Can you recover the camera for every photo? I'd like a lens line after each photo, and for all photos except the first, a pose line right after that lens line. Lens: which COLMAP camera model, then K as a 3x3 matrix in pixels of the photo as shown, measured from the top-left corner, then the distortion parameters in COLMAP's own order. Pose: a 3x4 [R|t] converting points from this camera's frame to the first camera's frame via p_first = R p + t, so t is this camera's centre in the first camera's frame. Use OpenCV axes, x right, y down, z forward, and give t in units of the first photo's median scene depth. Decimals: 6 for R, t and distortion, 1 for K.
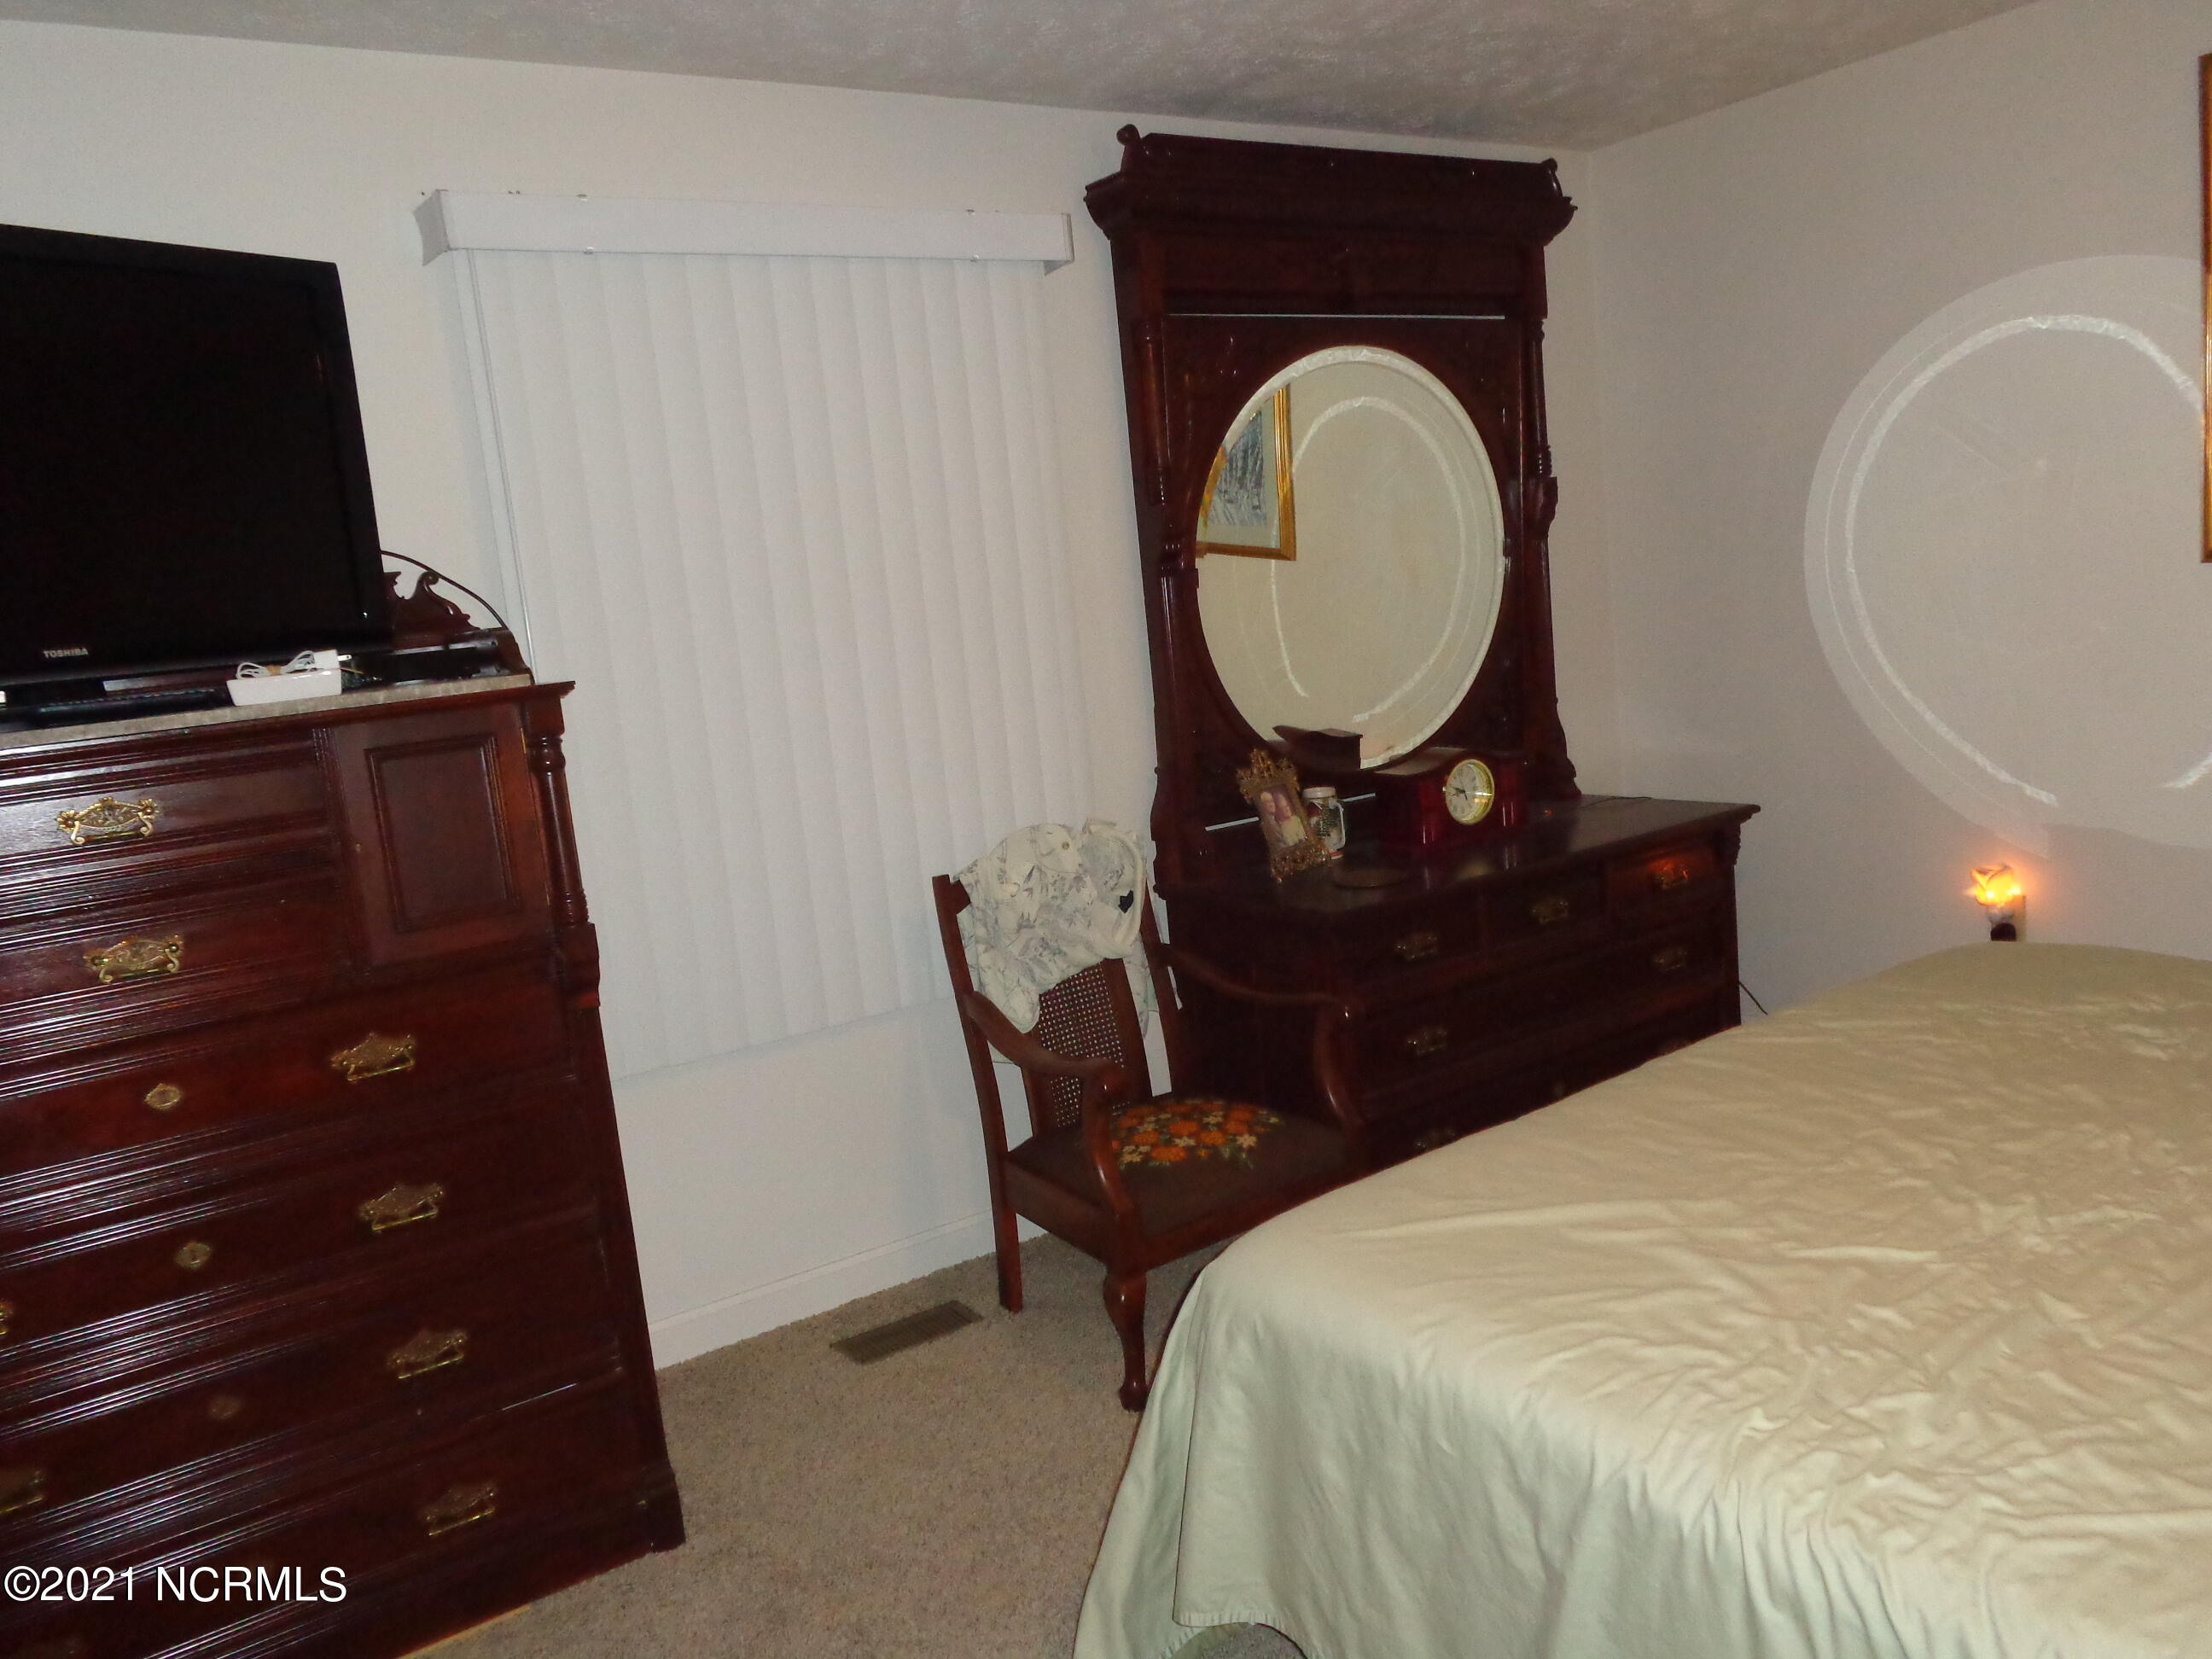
lens RADIAL K [[1642.3, 0, 1098.3], [0, 1642.3, 825.3], [0, 0, 1]] dist [-0.007073, -0.003648]
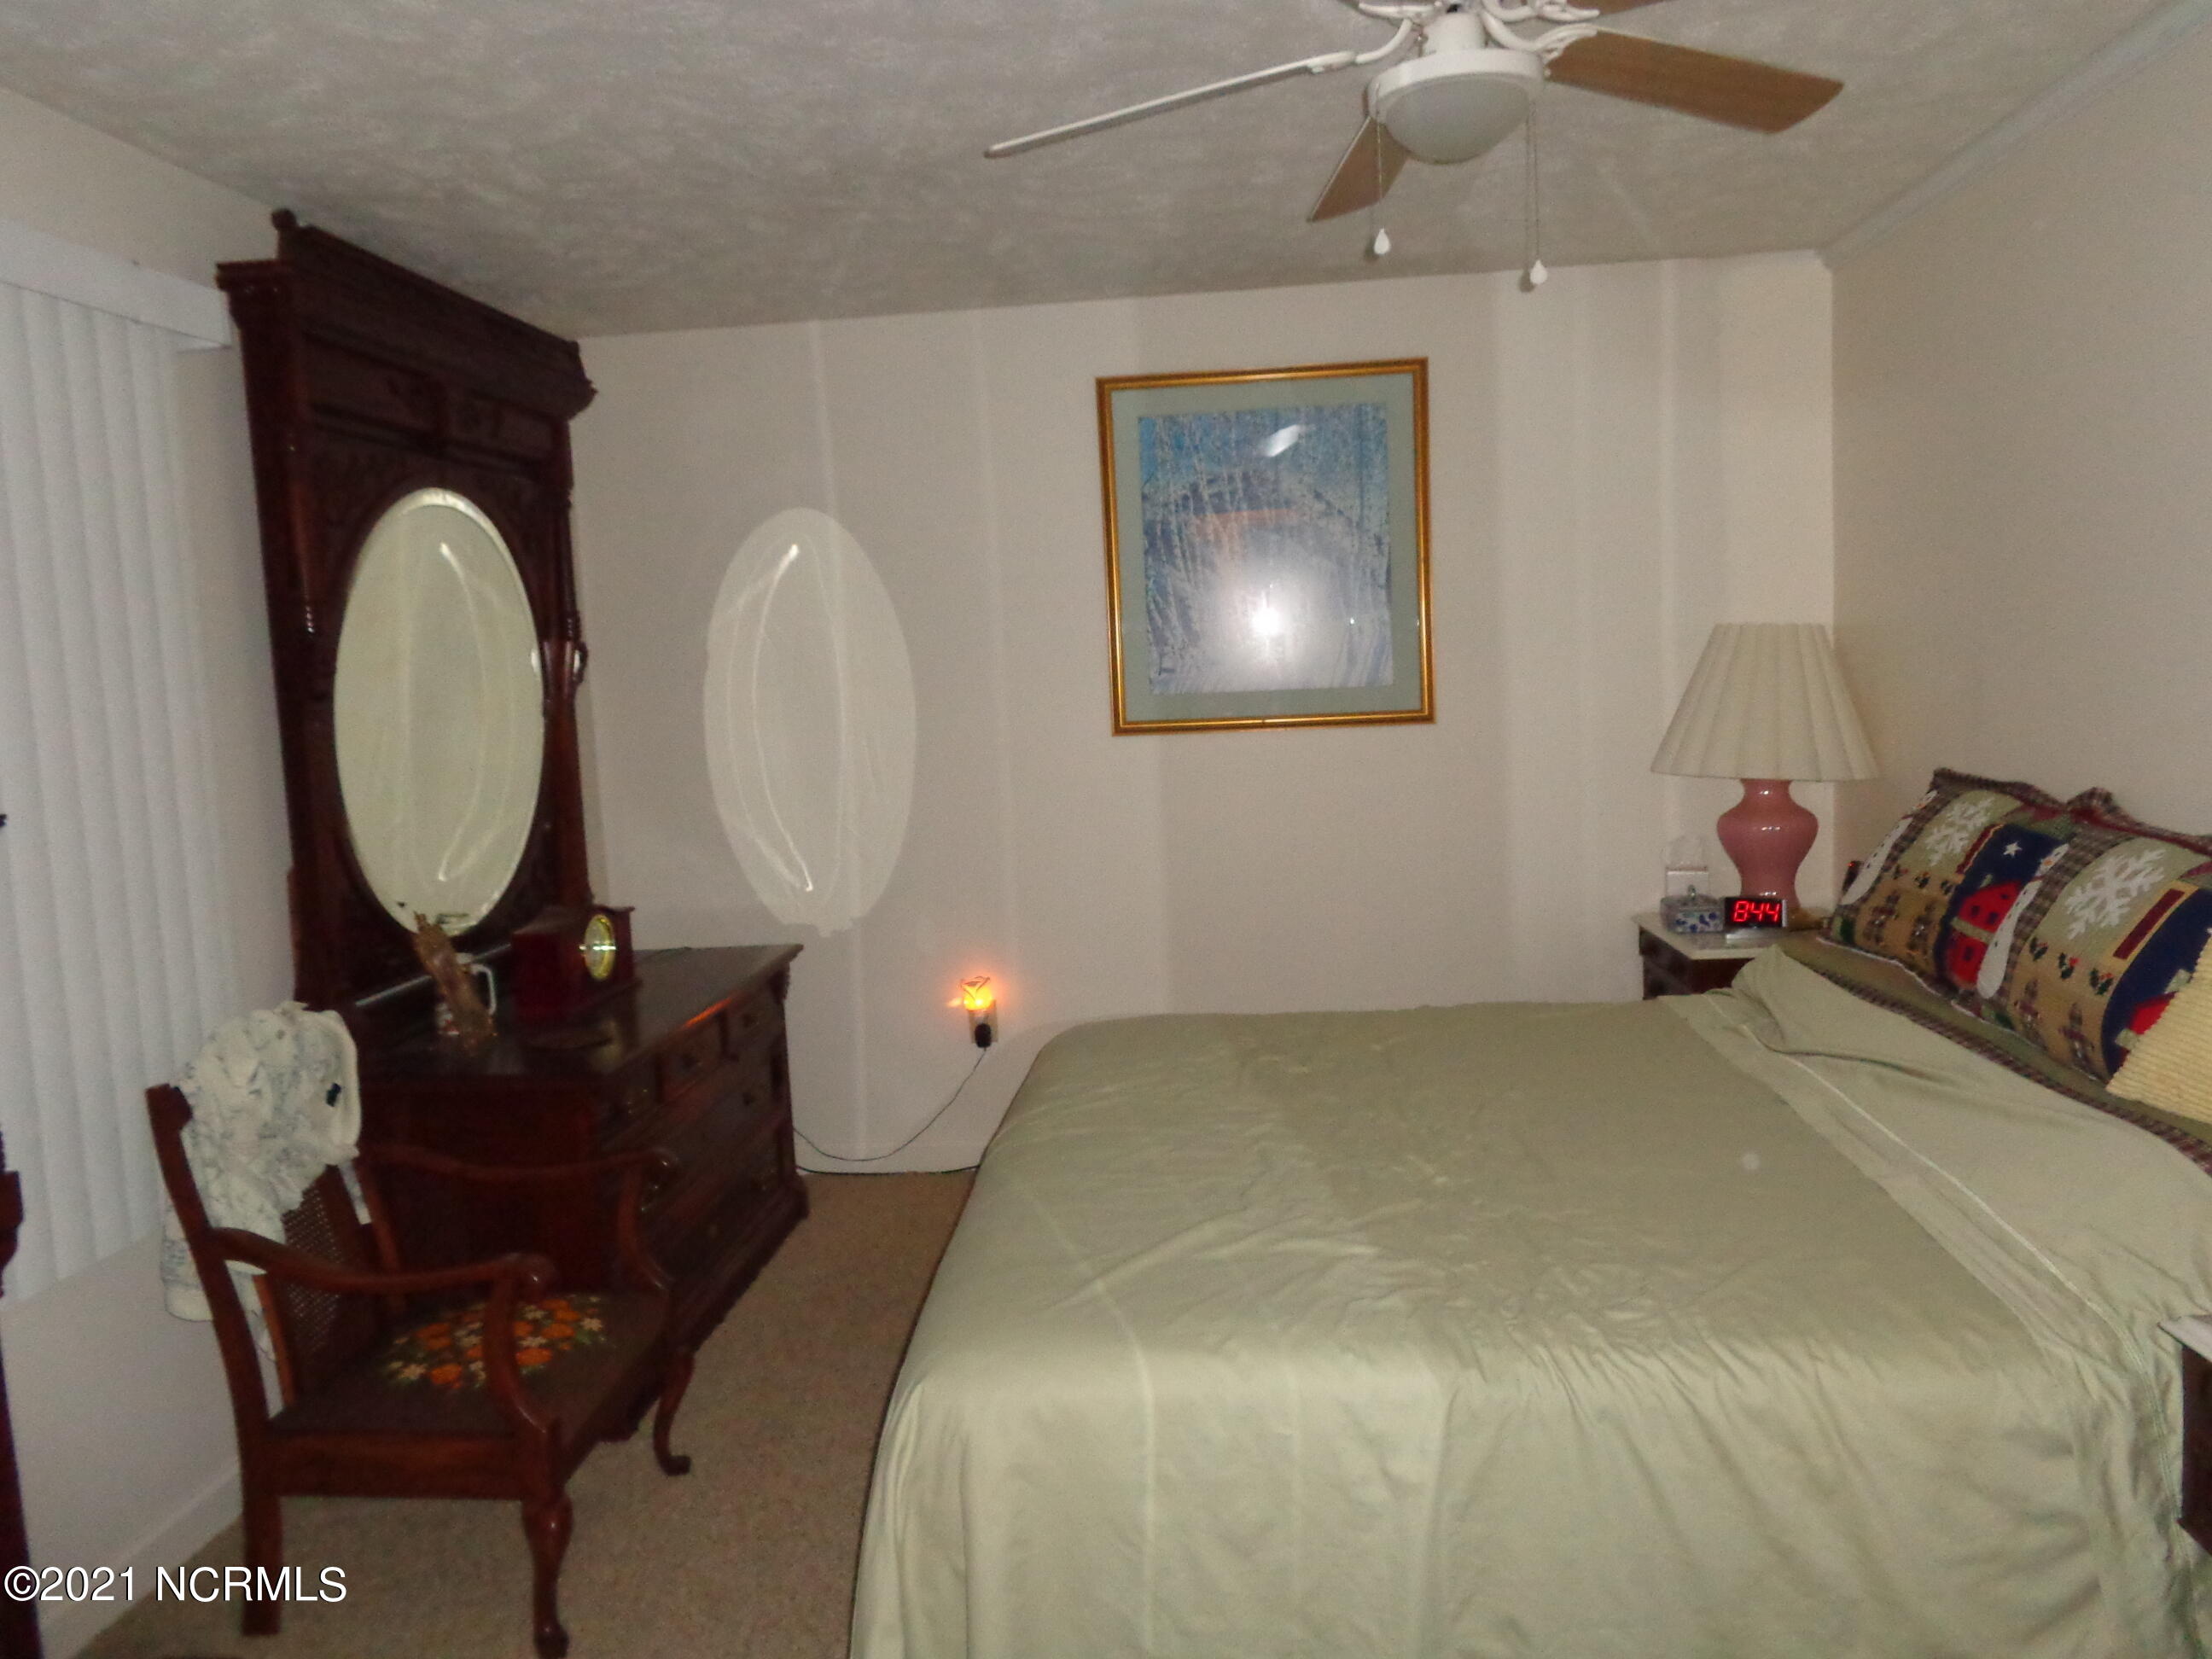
lens RADIAL K [[1642.3, 0, 1098.3], [0, 1642.3, 825.3], [0, 0, 1]] dist [-0.007073, -0.003648]
pose [[0.640757, -0.011571, 0.767657, -0.390265], [0.103867, 0.992000, -0.071744, 0.009917], [-0.760686, 0.125705, 0.636832, 0.152546]]
